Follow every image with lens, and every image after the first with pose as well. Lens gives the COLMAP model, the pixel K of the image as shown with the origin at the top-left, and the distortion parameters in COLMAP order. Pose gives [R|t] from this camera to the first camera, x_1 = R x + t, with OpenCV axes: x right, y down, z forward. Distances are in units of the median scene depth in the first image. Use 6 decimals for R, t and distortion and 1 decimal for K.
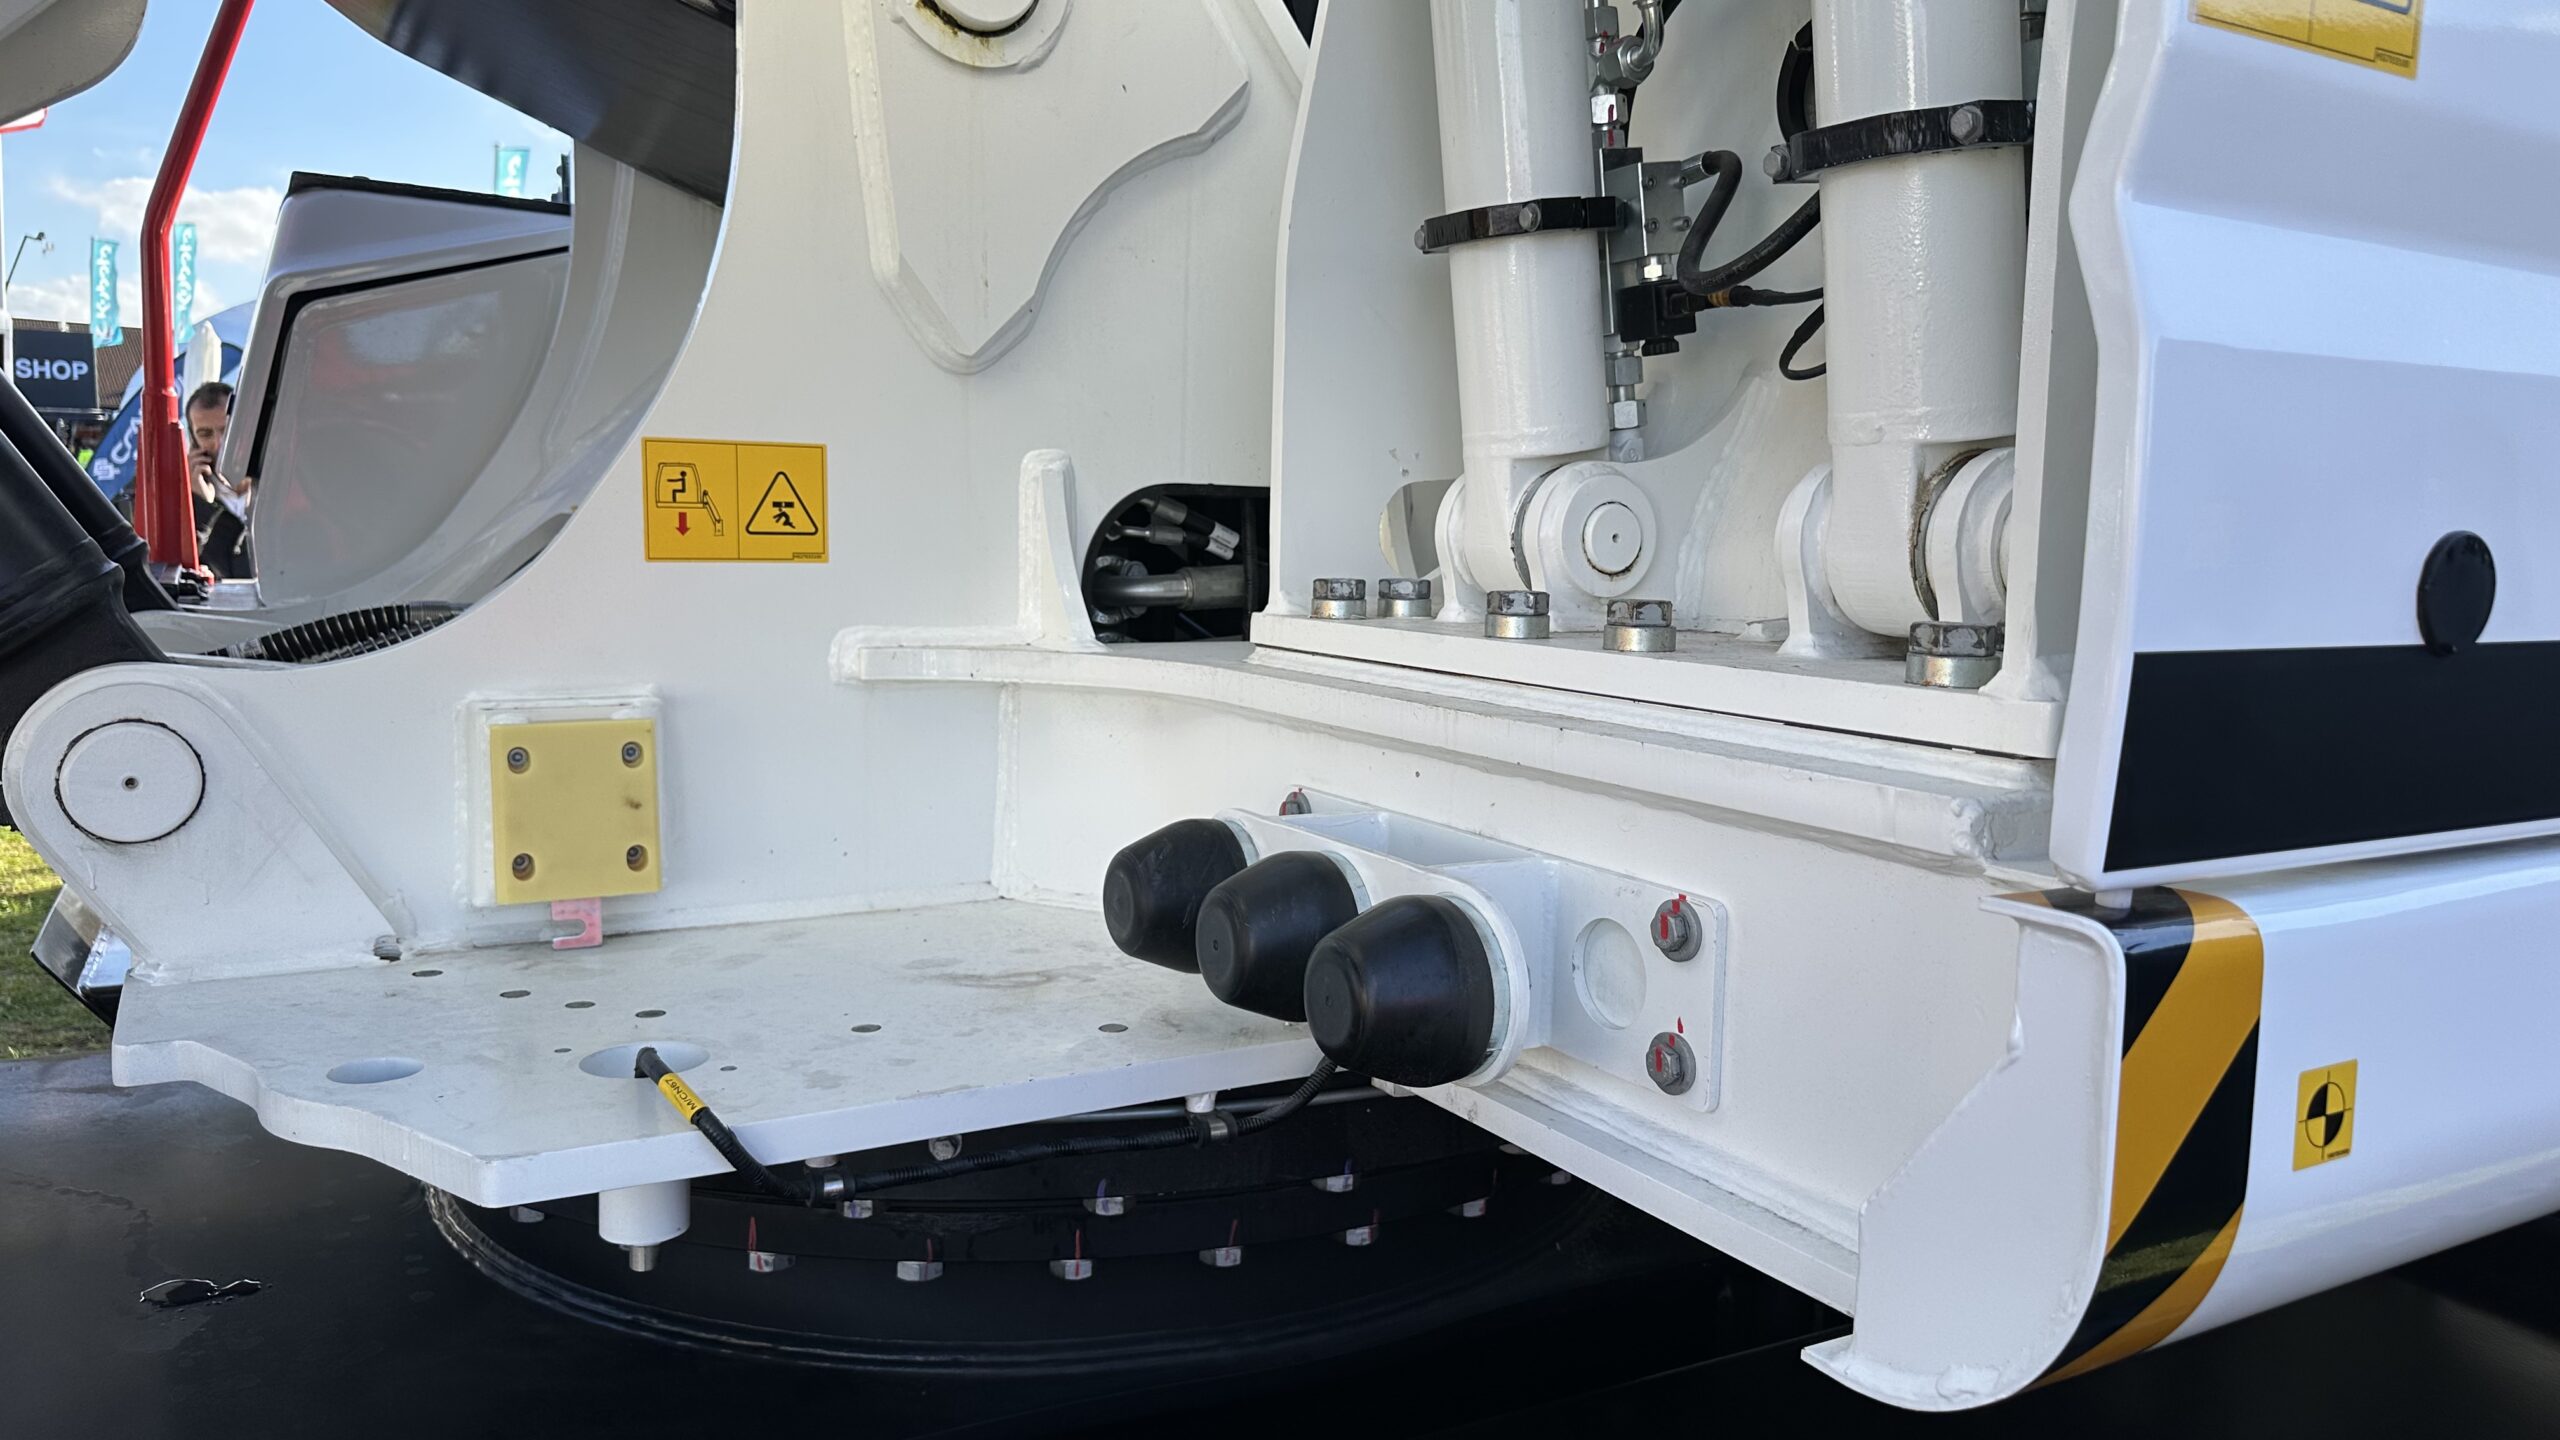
lens RADIAL K [[1764.0, 0, 1288.2], [0, 1764.0, 744.5], [0, 0, 1]] dist [0.001604, -0.000042]
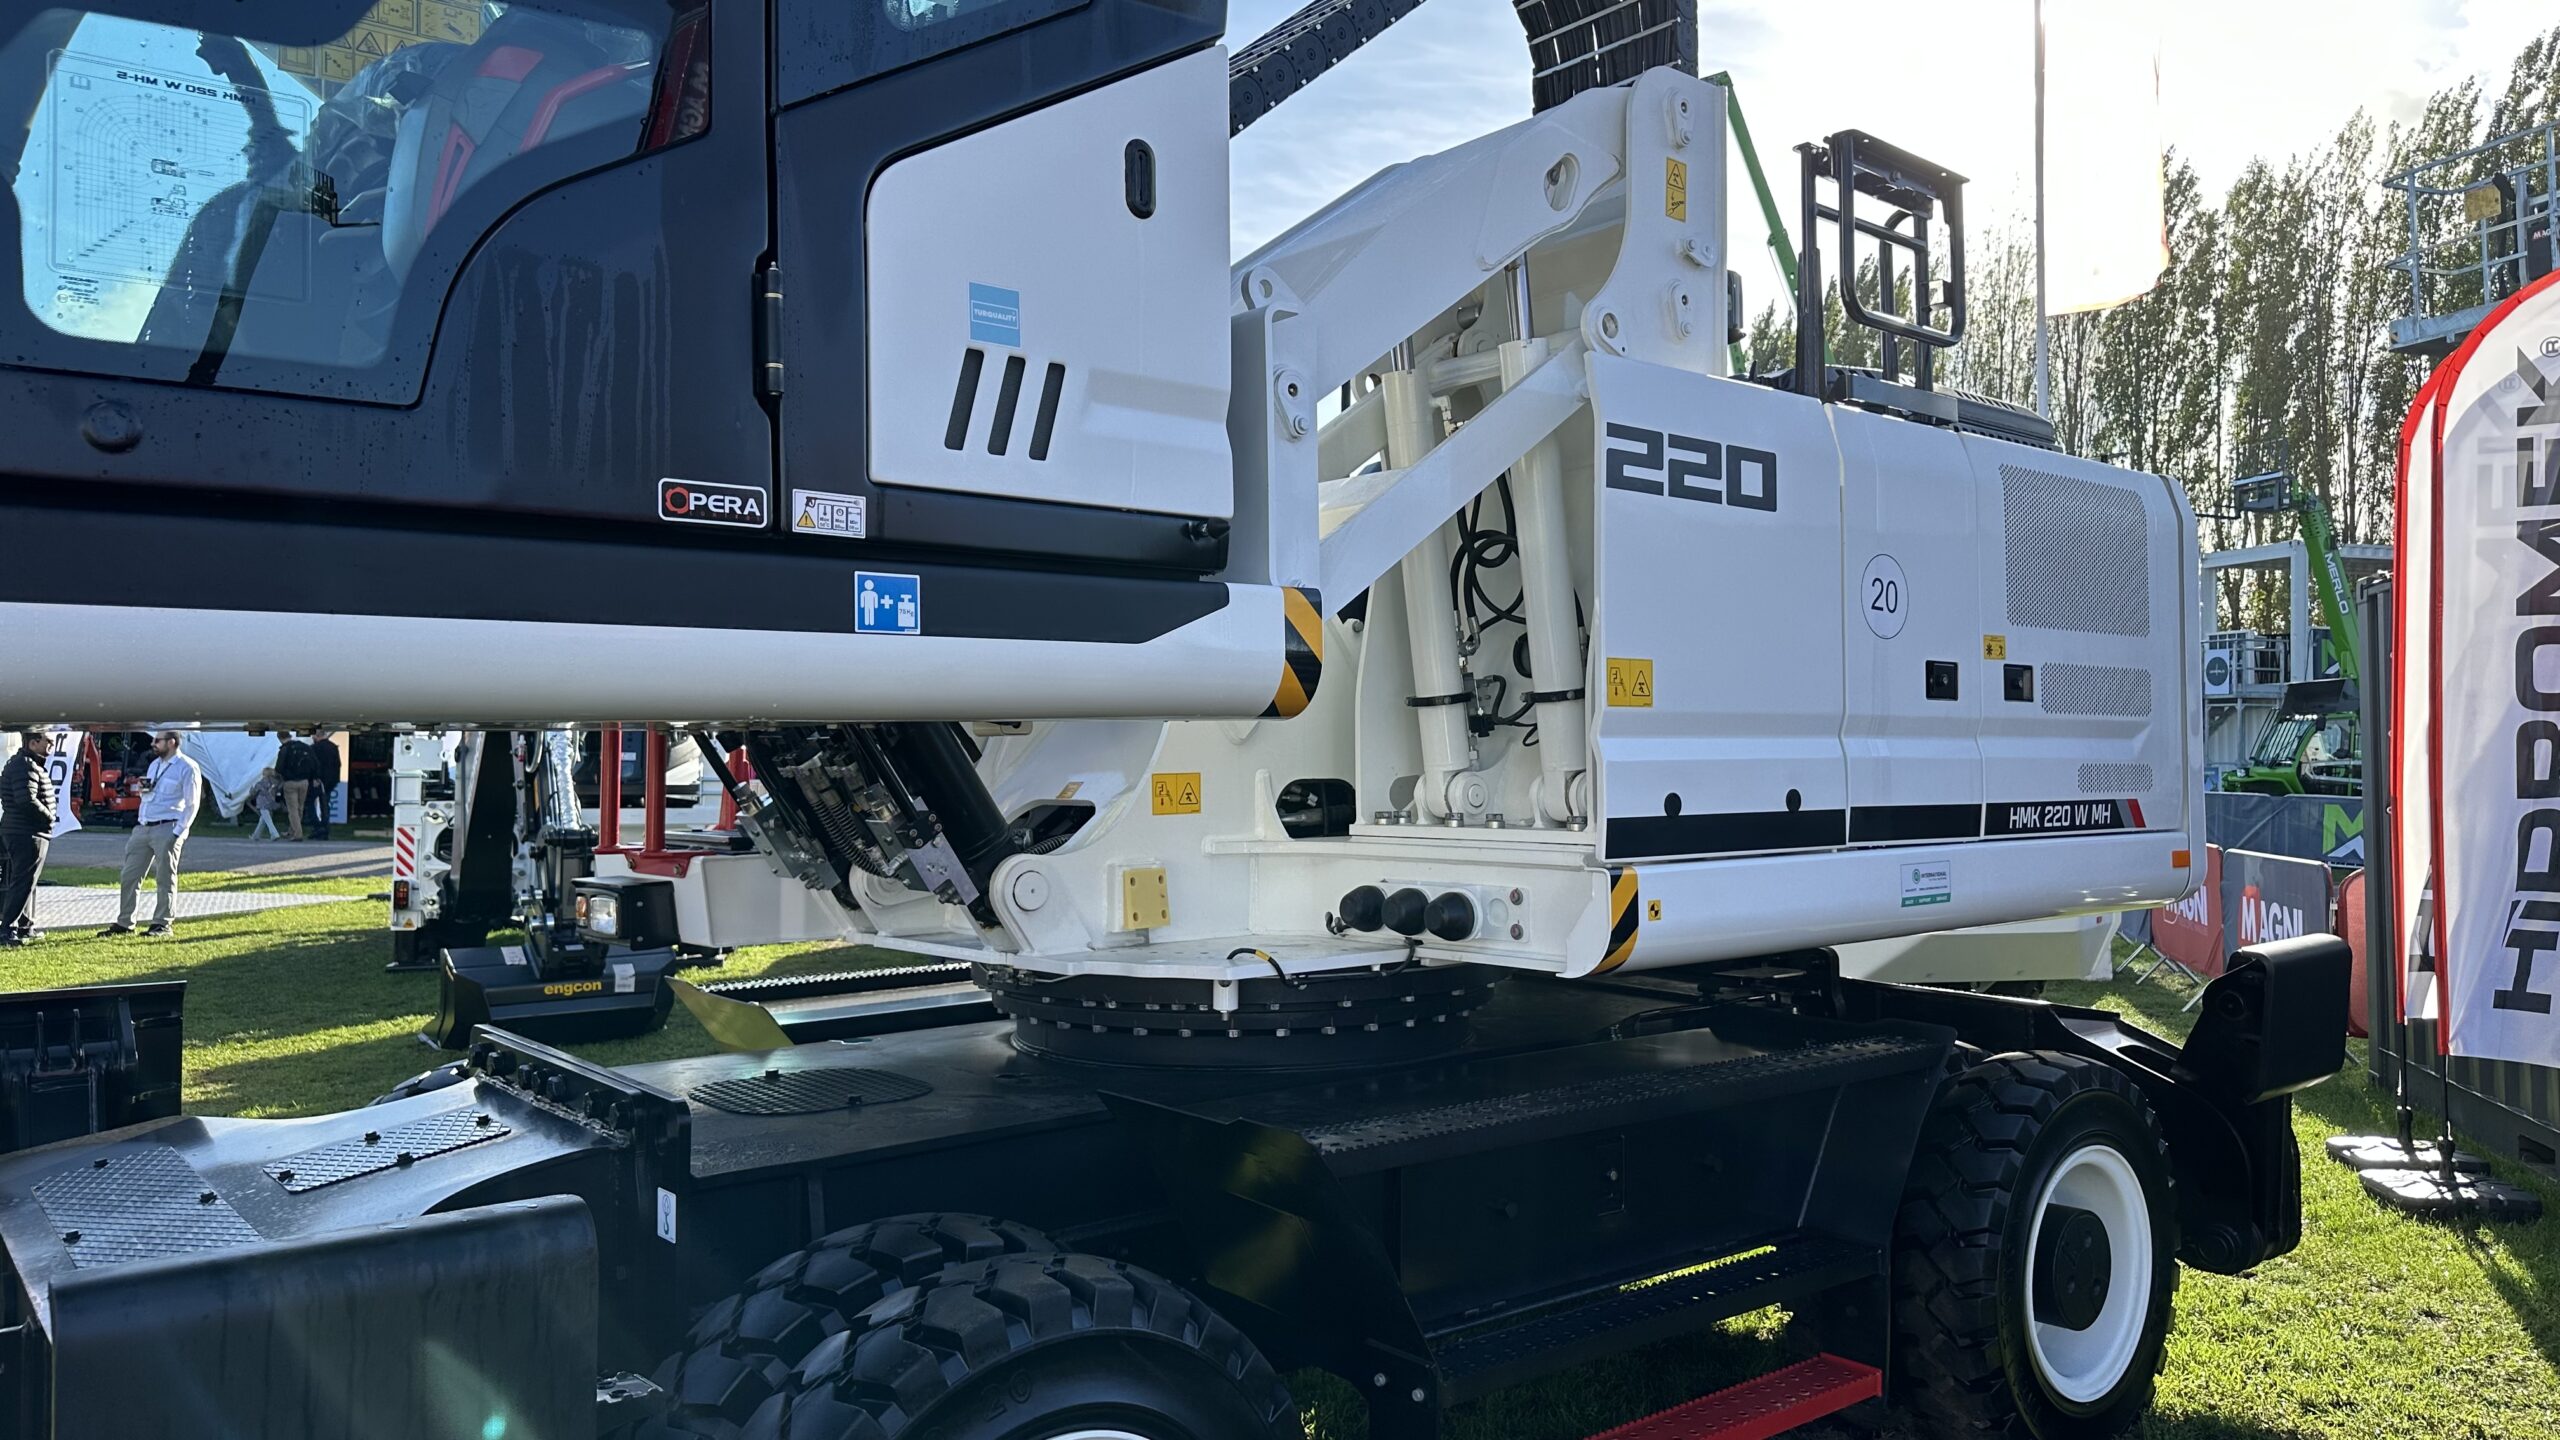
lens RADIAL K [[1754.1, 0, 1280.0], [0, 1754.1, 720.0], [0, 0, 1]] dist [0.168078, -0.277889]
pose [[0.984155, -0.029711, 0.174801, -0.745181], [0.054910, 0.988466, -0.141141, 0.184779], [-0.168592, 0.148503, 0.974435, -2.145156]]
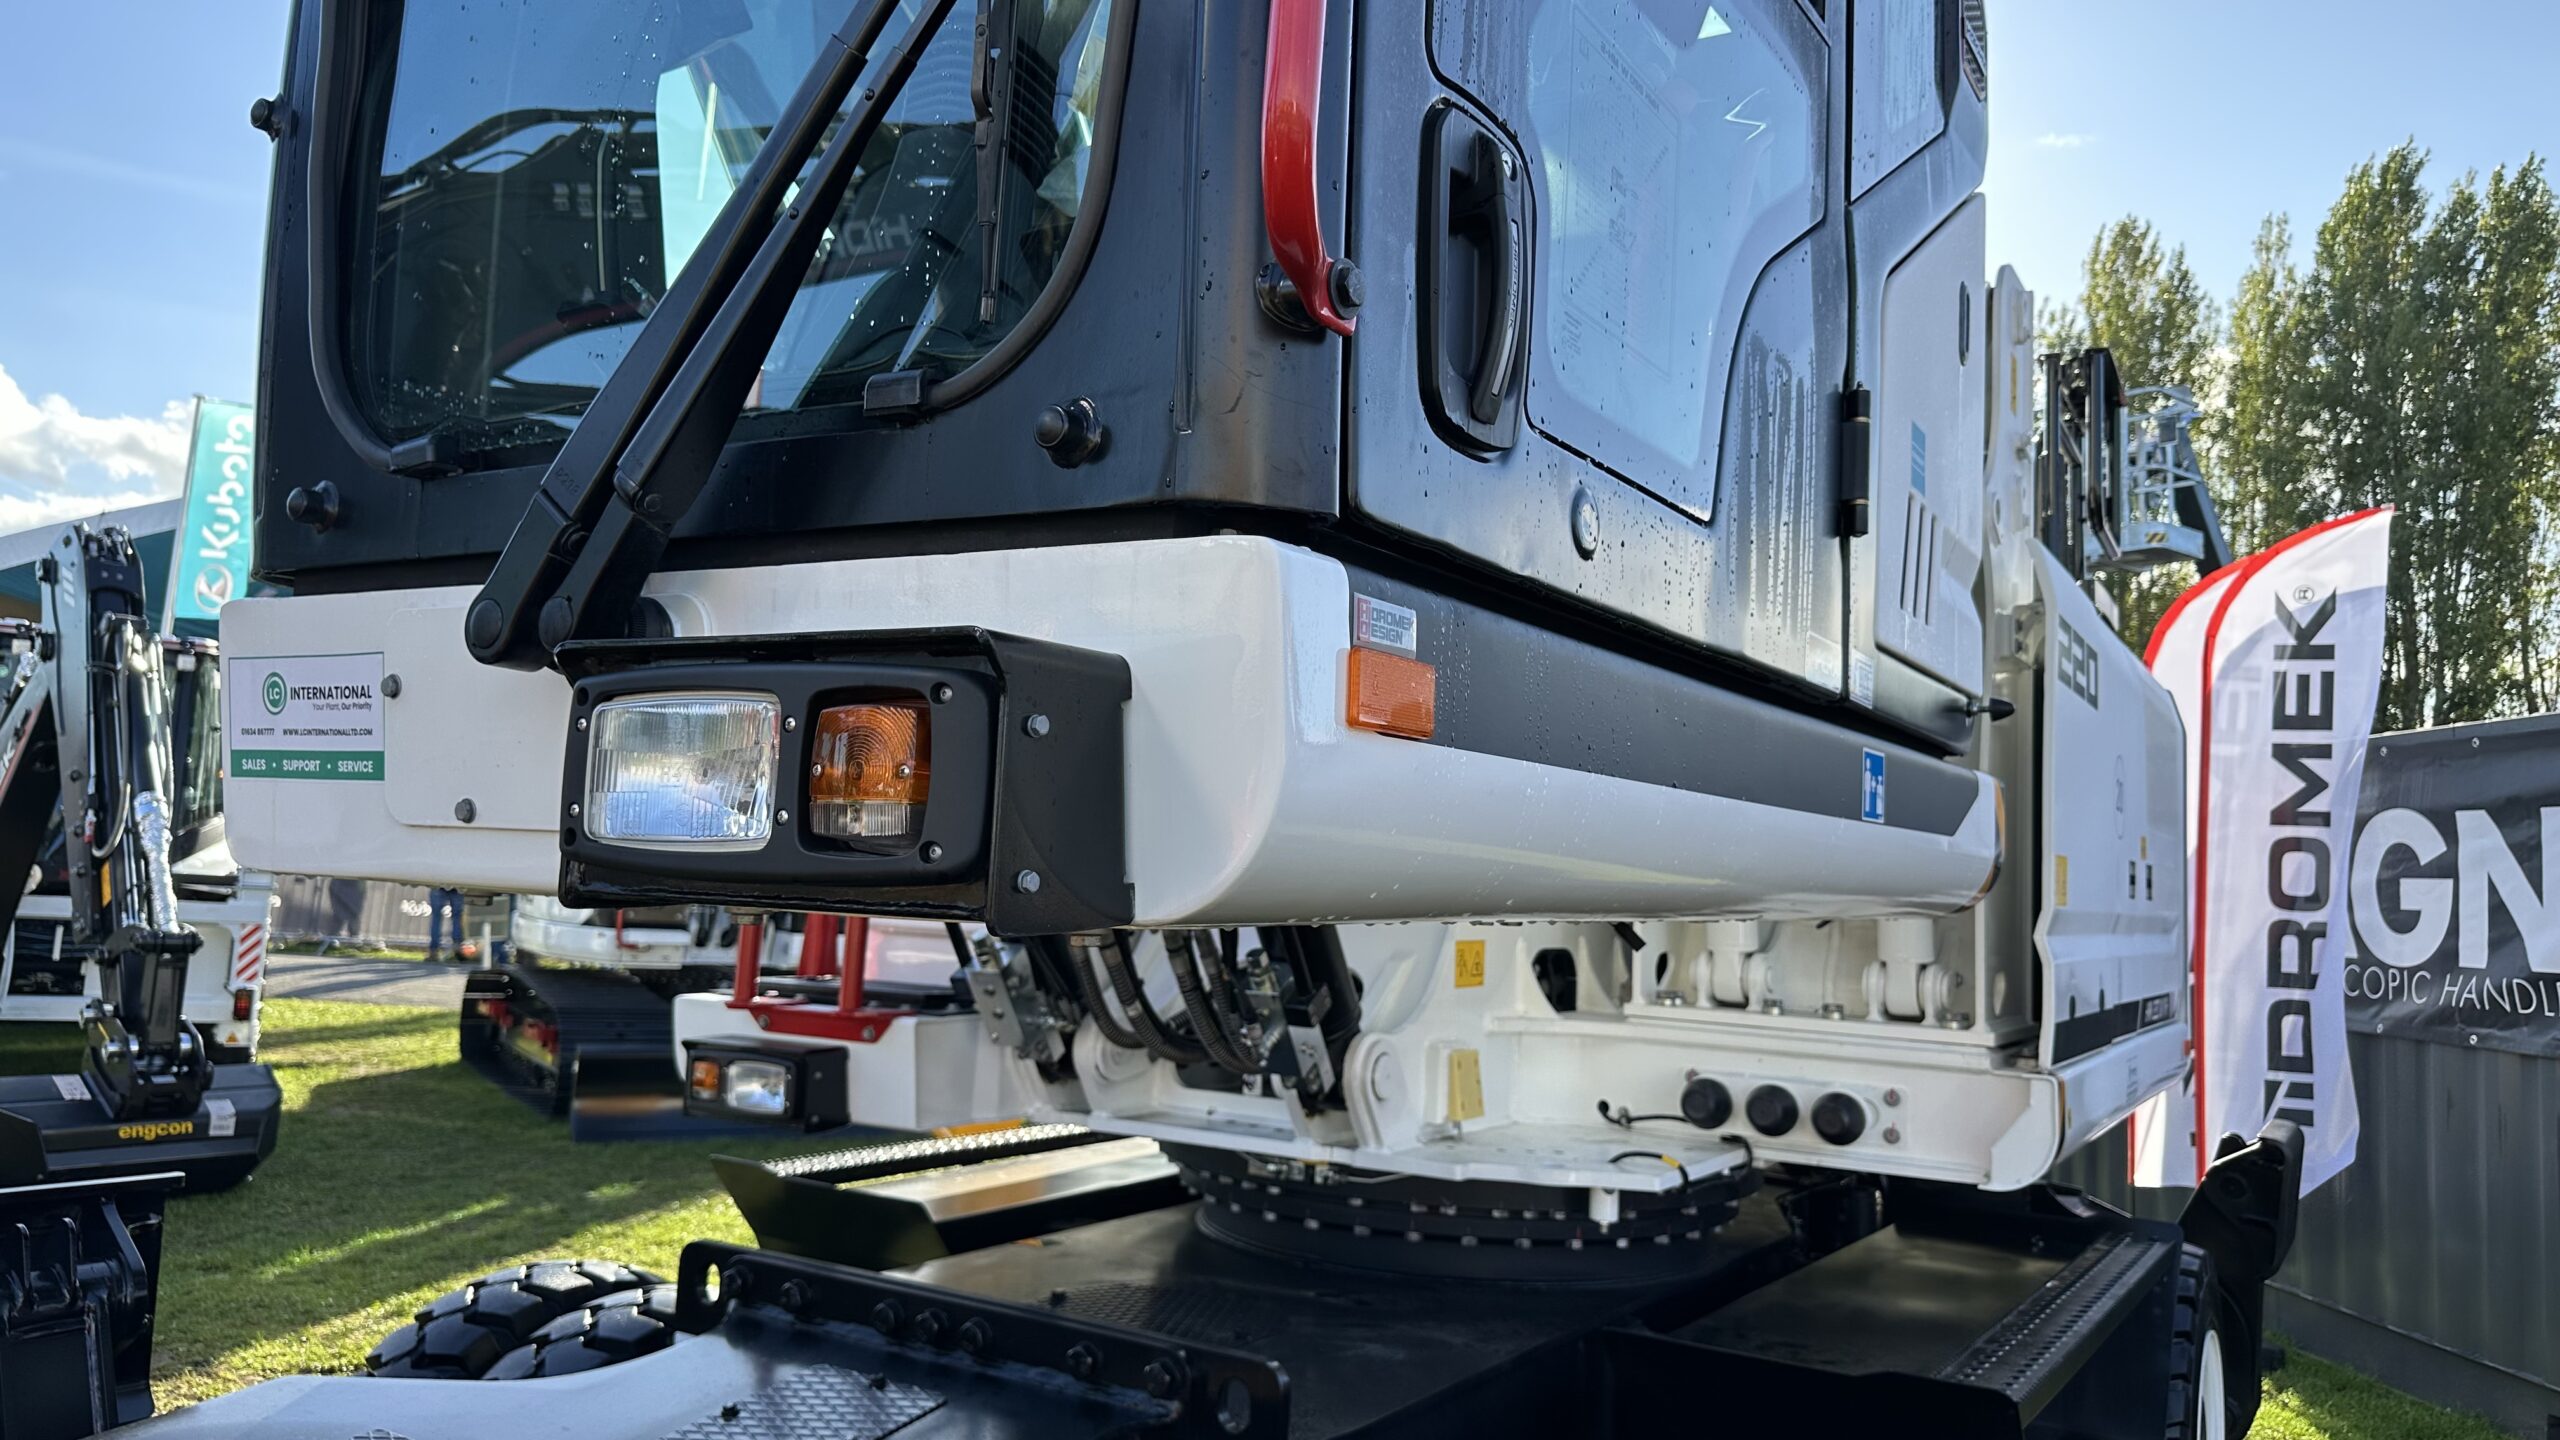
lens RADIAL K [[1777.9, 0, 1280.0], [0, 1777.9, 720.0], [0, 0, 1]] dist [0.100147, -0.115721]
pose [[0.888463, 0.054183, 0.455739, -2.040738], [0.037501, 0.981115, -0.189754, -0.002768], [-0.457413, 0.185680, 0.869653, -1.397887]]
